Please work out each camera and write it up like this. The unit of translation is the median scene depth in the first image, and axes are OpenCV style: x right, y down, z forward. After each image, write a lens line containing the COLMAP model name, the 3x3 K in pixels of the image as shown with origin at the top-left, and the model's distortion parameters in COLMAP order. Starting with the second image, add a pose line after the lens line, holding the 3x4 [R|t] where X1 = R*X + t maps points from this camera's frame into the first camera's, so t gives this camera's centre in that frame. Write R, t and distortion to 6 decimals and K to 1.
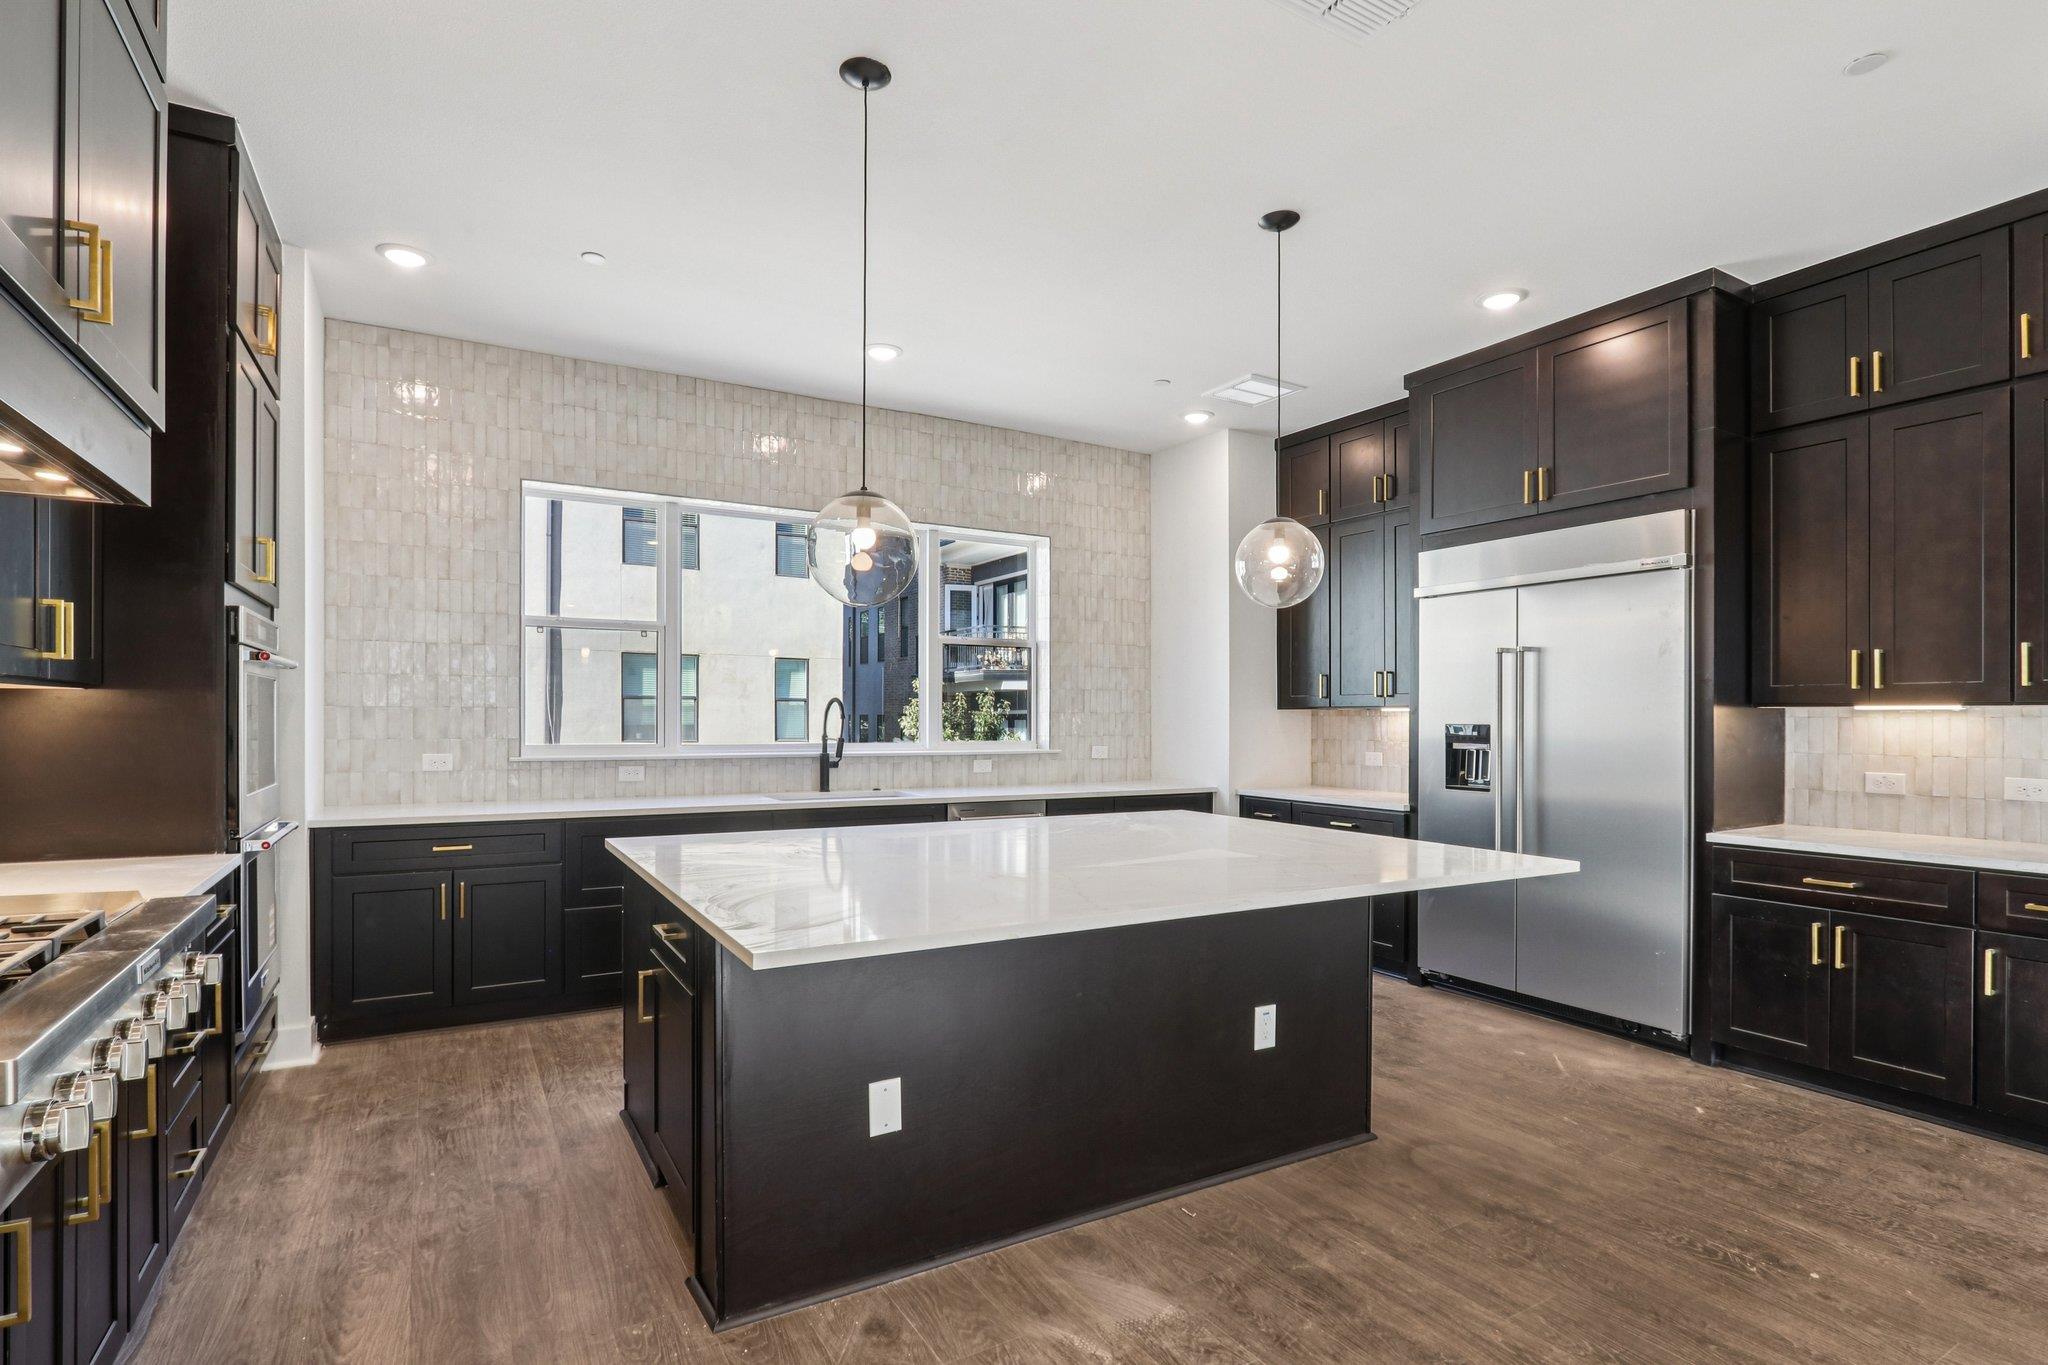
lens RADIAL K [[1000.0, 0, 1018.8], [0, 1000.0, 716.9], [0, 0, 1]] dist [-0.018830, 0.000682]
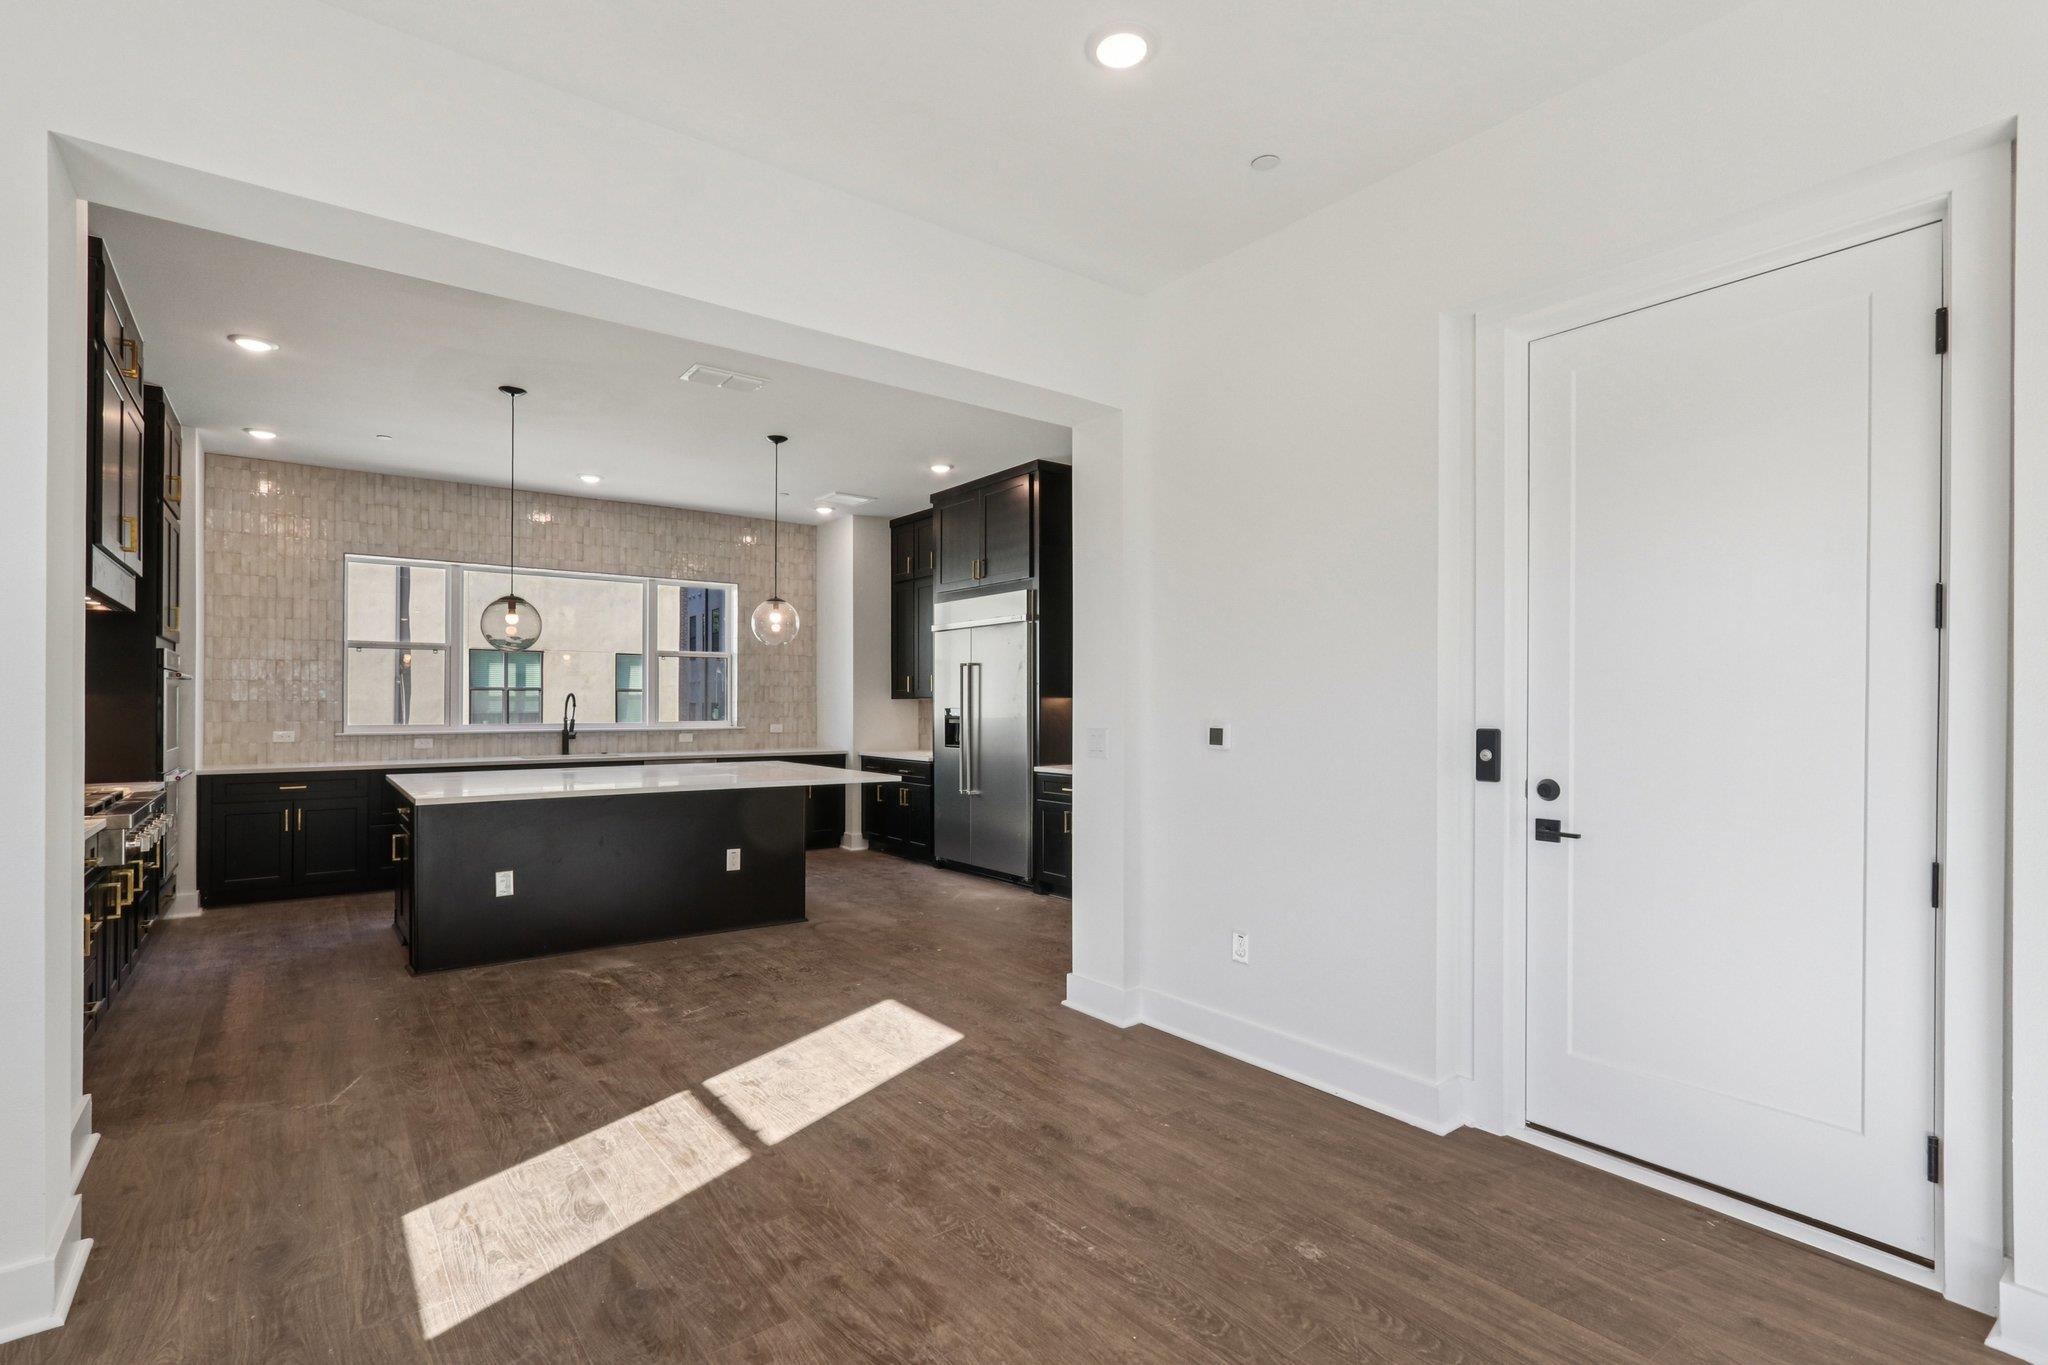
lens RADIAL K [[952.9, 0, 1026.2], [0, 952.9, 688.7], [0, 0, 1]] dist [-0.000688, 0.000172]
pose [[0.991703, -0.003745, 0.128497, 0.382446], [0.005717, 0.999871, -0.014981, -0.000175], [-0.128424, 0.015591, 0.991597, -0.639716]]
